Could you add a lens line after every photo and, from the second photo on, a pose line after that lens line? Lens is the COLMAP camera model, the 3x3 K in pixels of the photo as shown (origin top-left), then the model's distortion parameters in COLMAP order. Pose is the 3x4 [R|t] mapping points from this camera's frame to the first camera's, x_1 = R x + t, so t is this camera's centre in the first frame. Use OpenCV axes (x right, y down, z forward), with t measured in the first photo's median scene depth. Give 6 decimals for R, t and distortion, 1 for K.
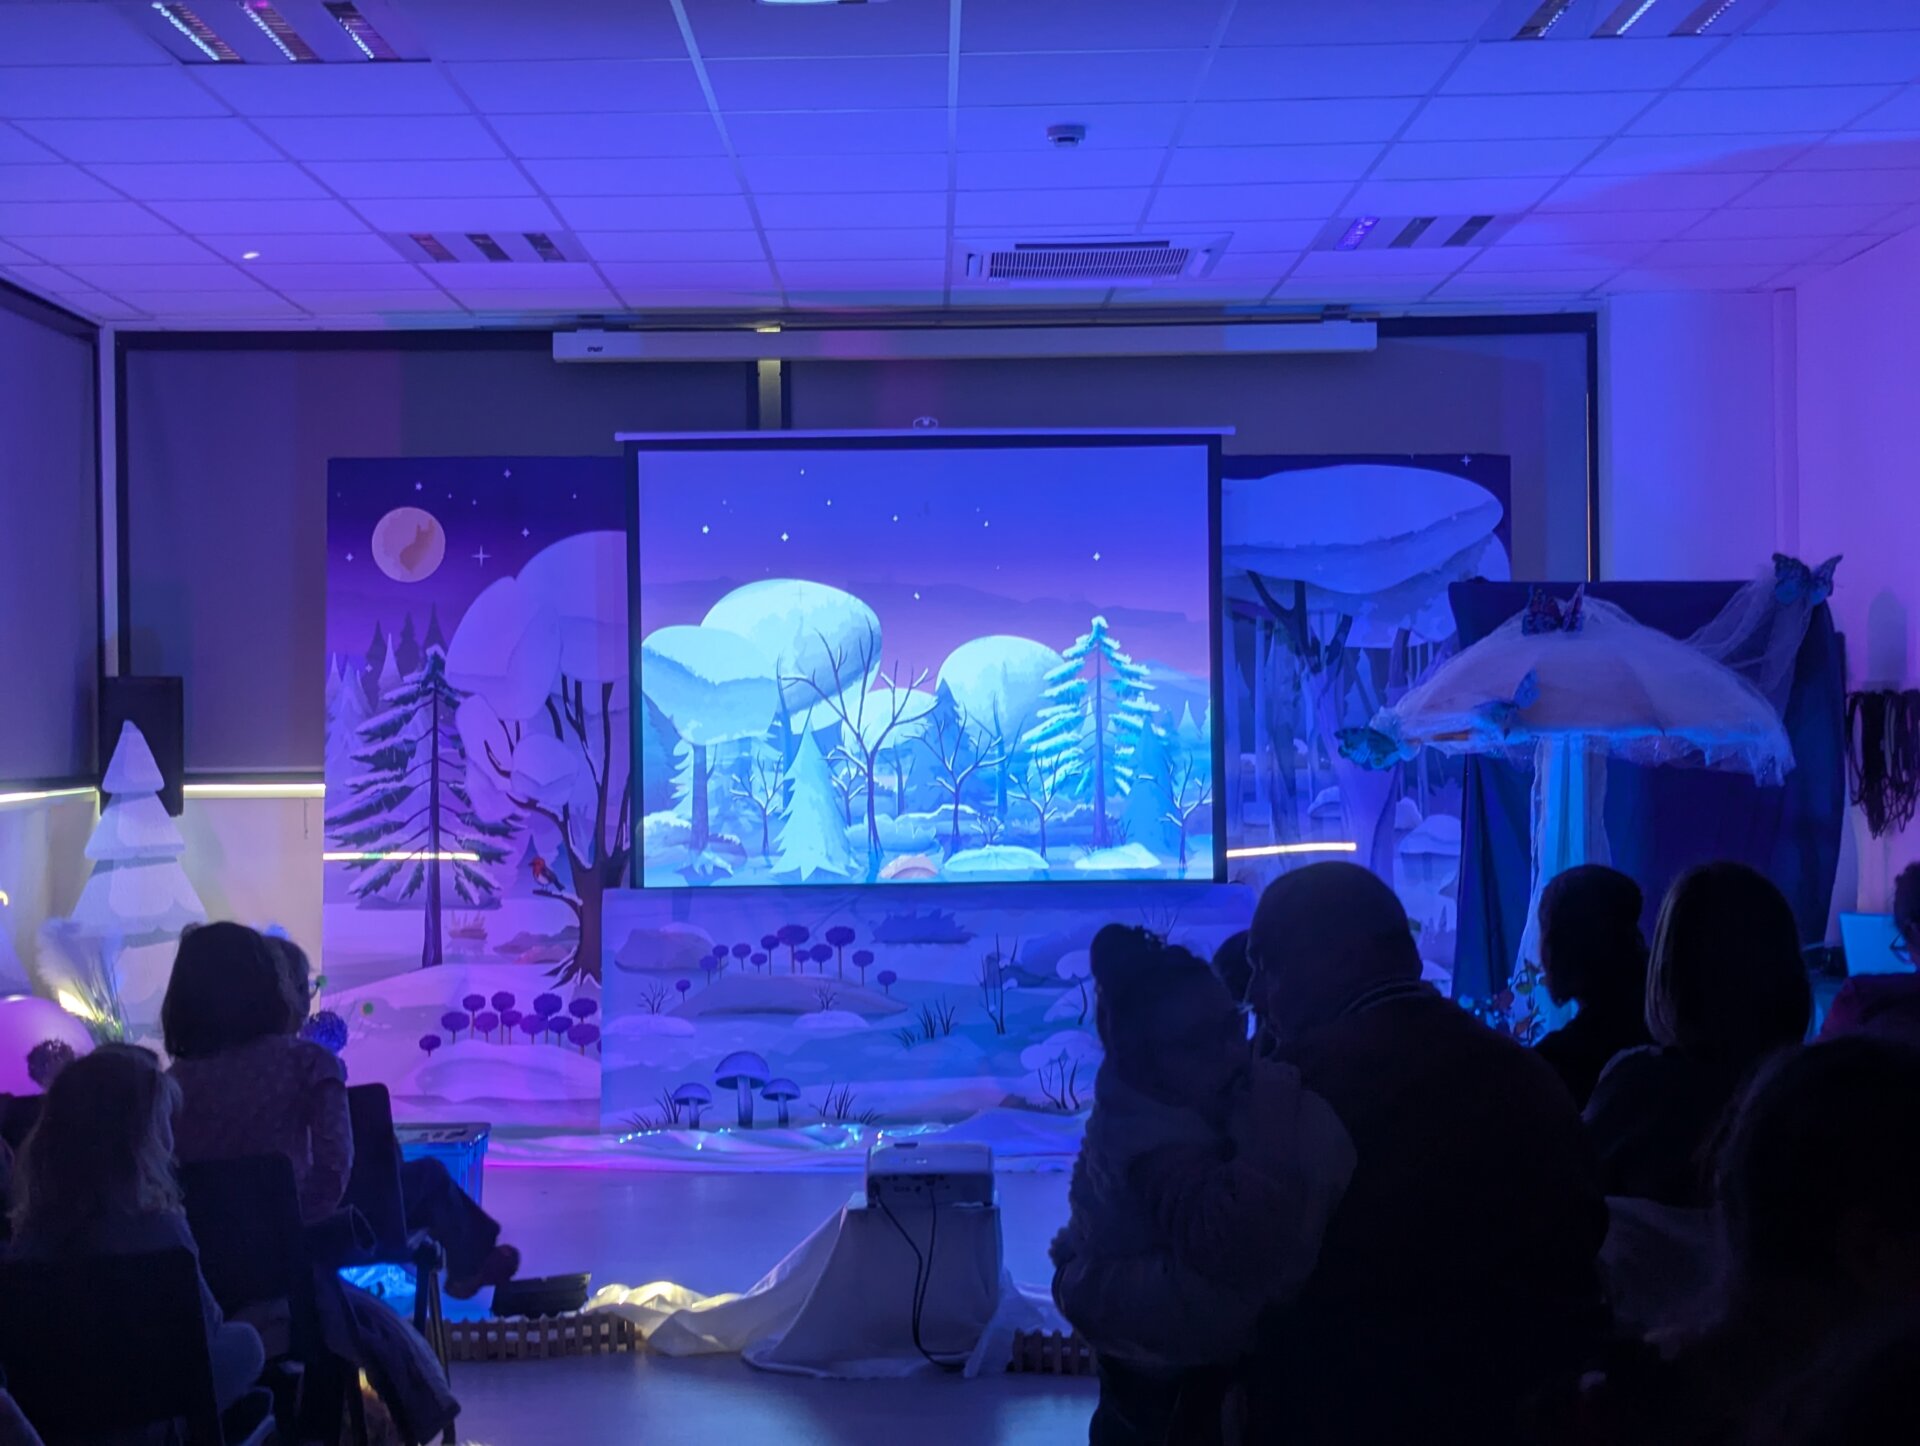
lens RADIAL K [[2883.3, 0, 918.9], [0, 2883.3, 713.6], [0, 0, 1]] dist [0.265275, -1.351907]
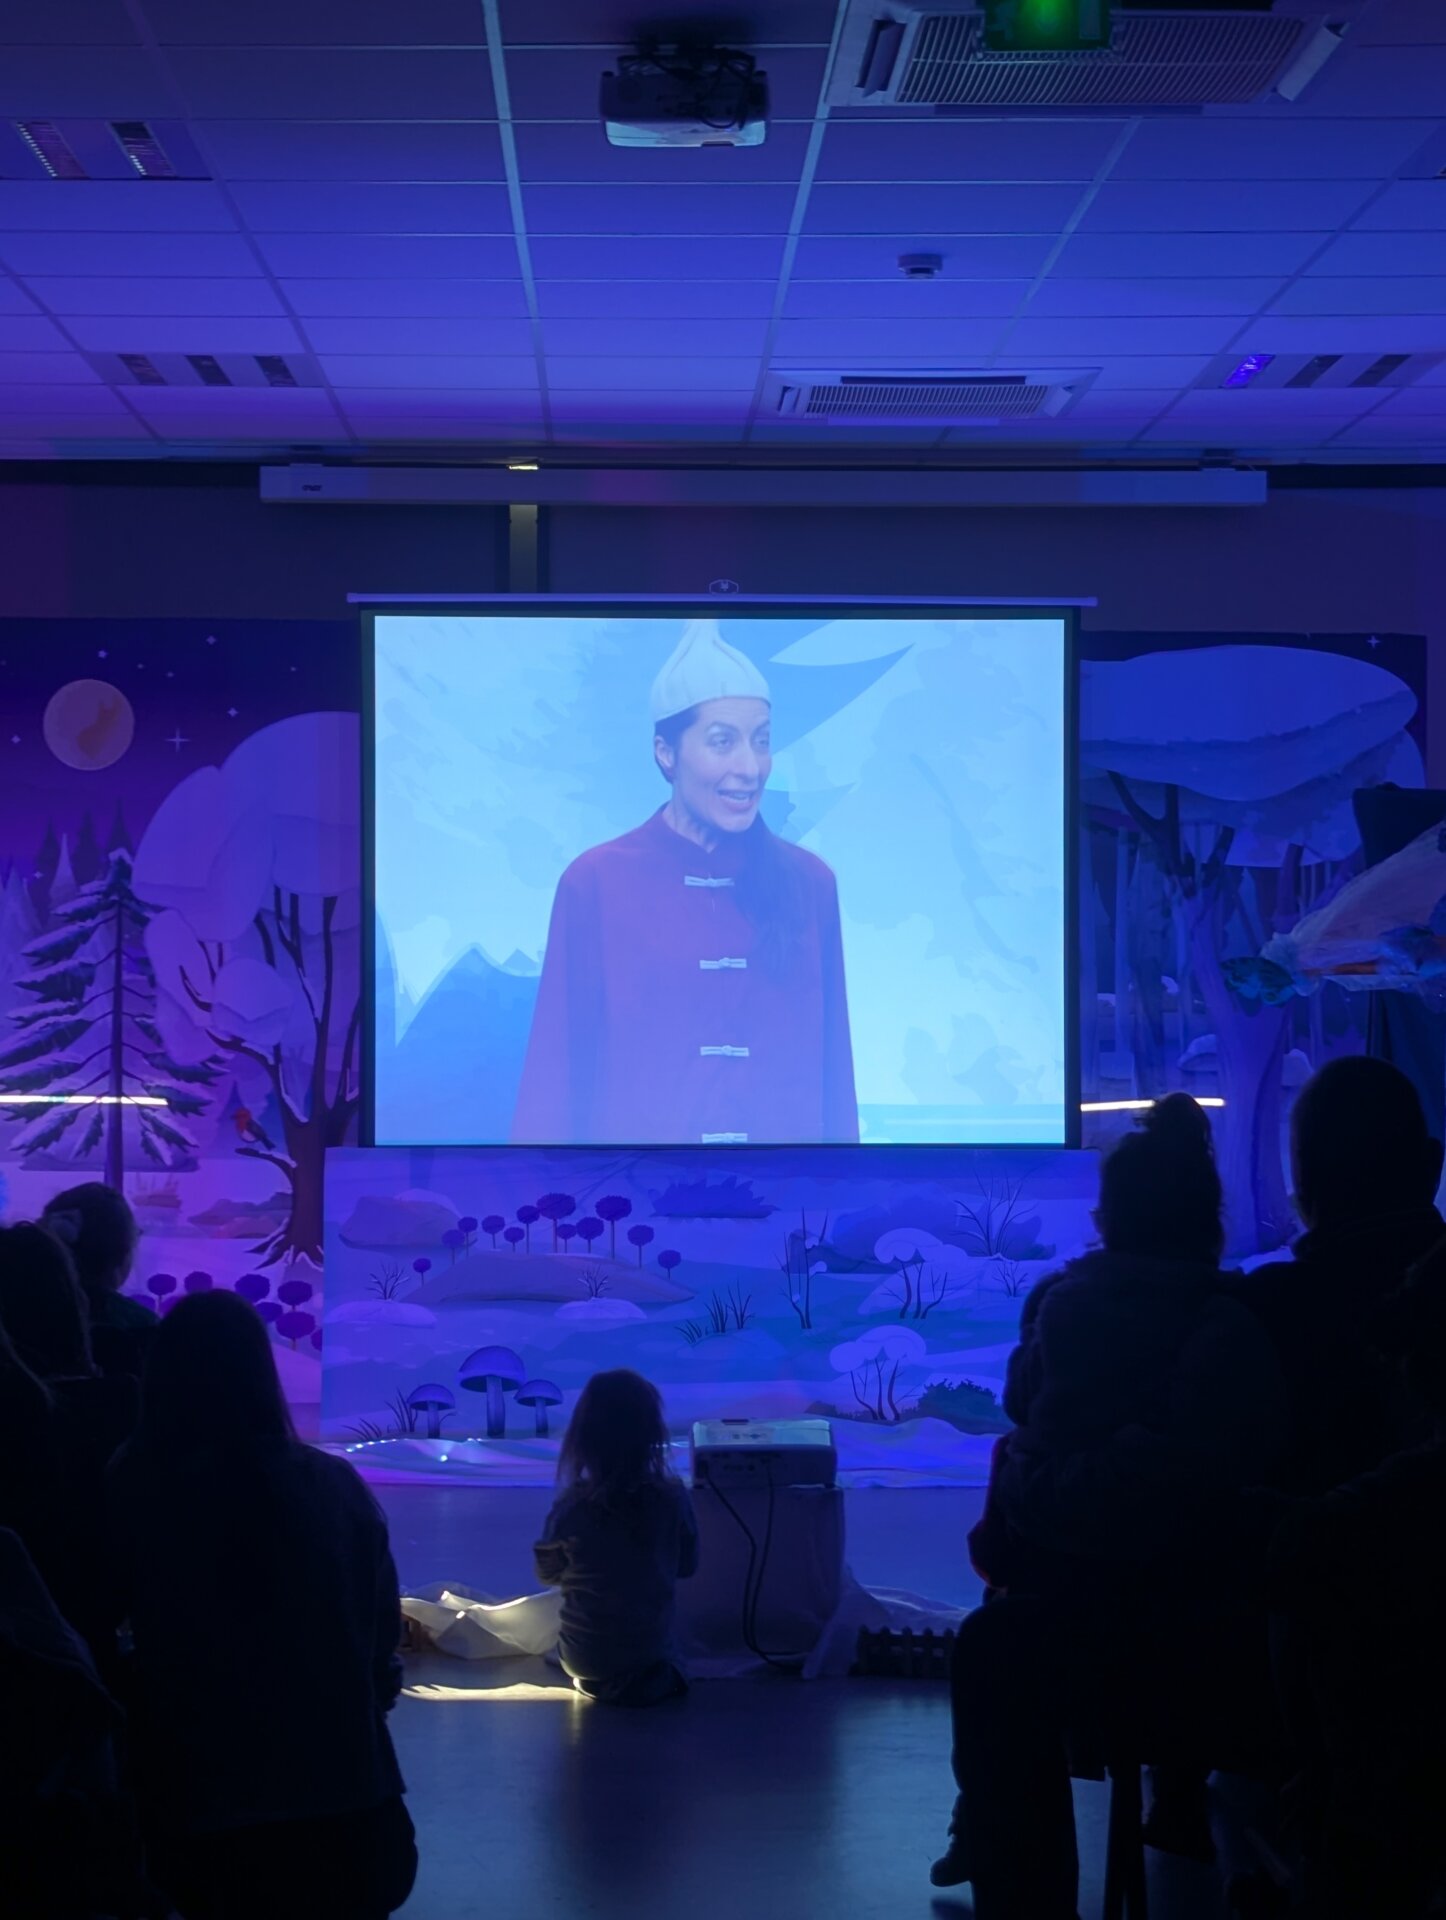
lens RADIAL K [[4025.3, 0, 716.2], [0, 4025.3, 932.5], [0, 0, 1]] dist [0.165132, -0.100873]
pose [[0.999504, 0.013040, 0.028682, -0.030983], [-0.012847, 0.999894, -0.006912, 0.005920], [-0.028770, 0.006540, 0.999565, -0.146100]]
